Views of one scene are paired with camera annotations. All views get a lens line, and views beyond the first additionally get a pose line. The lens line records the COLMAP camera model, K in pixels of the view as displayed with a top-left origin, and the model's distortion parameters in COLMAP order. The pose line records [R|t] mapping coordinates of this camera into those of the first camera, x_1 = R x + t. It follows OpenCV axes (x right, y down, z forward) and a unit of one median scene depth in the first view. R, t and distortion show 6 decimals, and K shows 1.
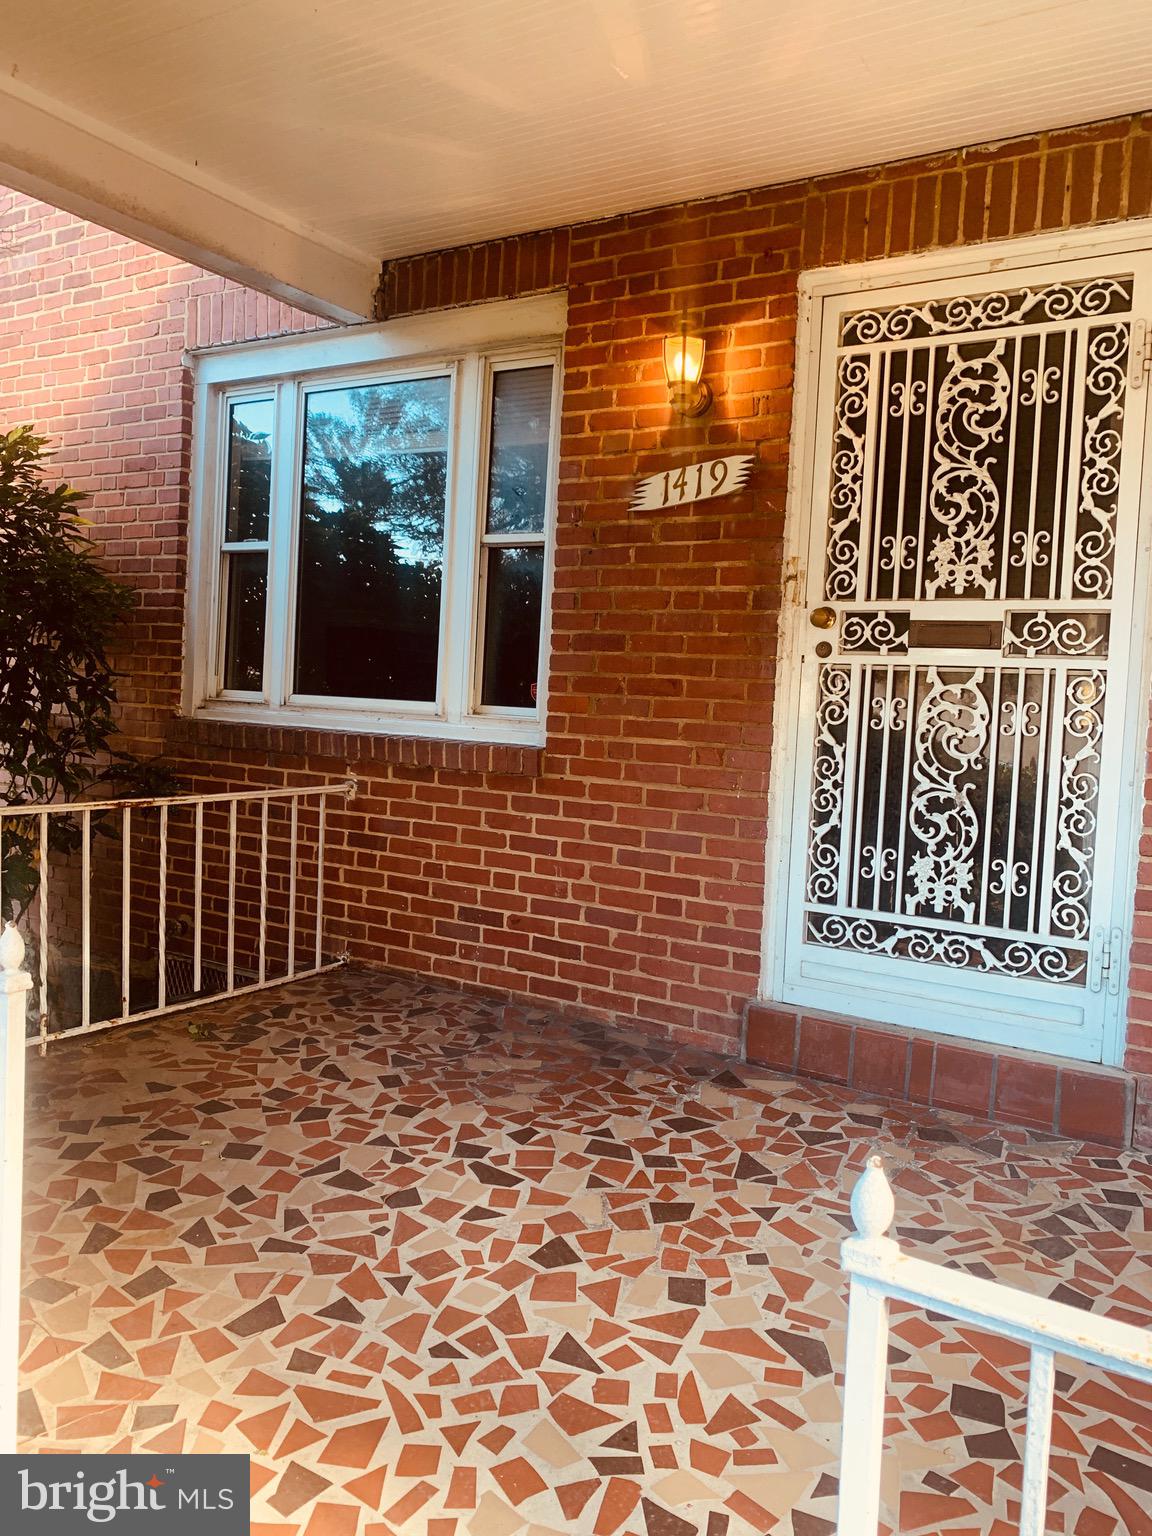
lens RADIAL K [[1171.1, 0, 578.2], [0, 1171.1, 759.2], [0, 0, 1]] dist [0.032028, -0.040663]
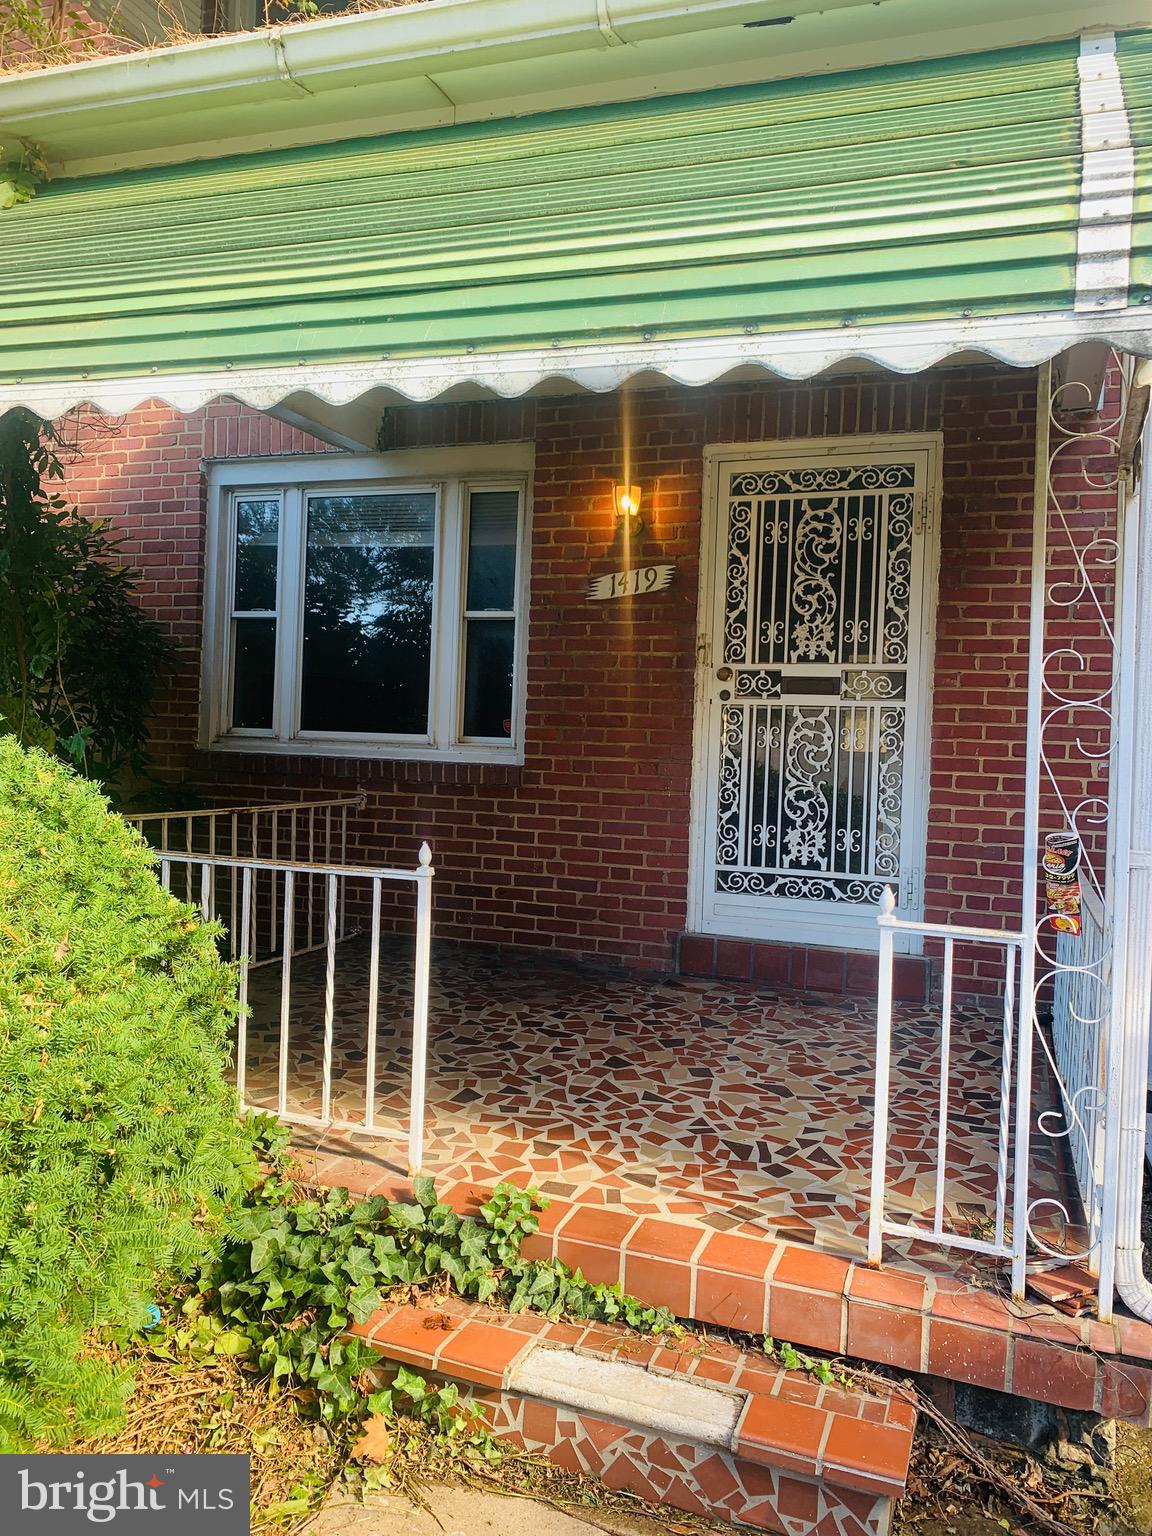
lens RADIAL K [[1171.1, 0, 561.6], [0, 1171.1, 775.4], [0, 0, 1]] dist [0.032028, -0.040663]
pose [[0.981954, -0.018041, 0.188259, -0.282524], [0.021529, 0.999632, -0.016497, 0.029603], [-0.187892, 0.020252, 0.981981, -0.434542]]
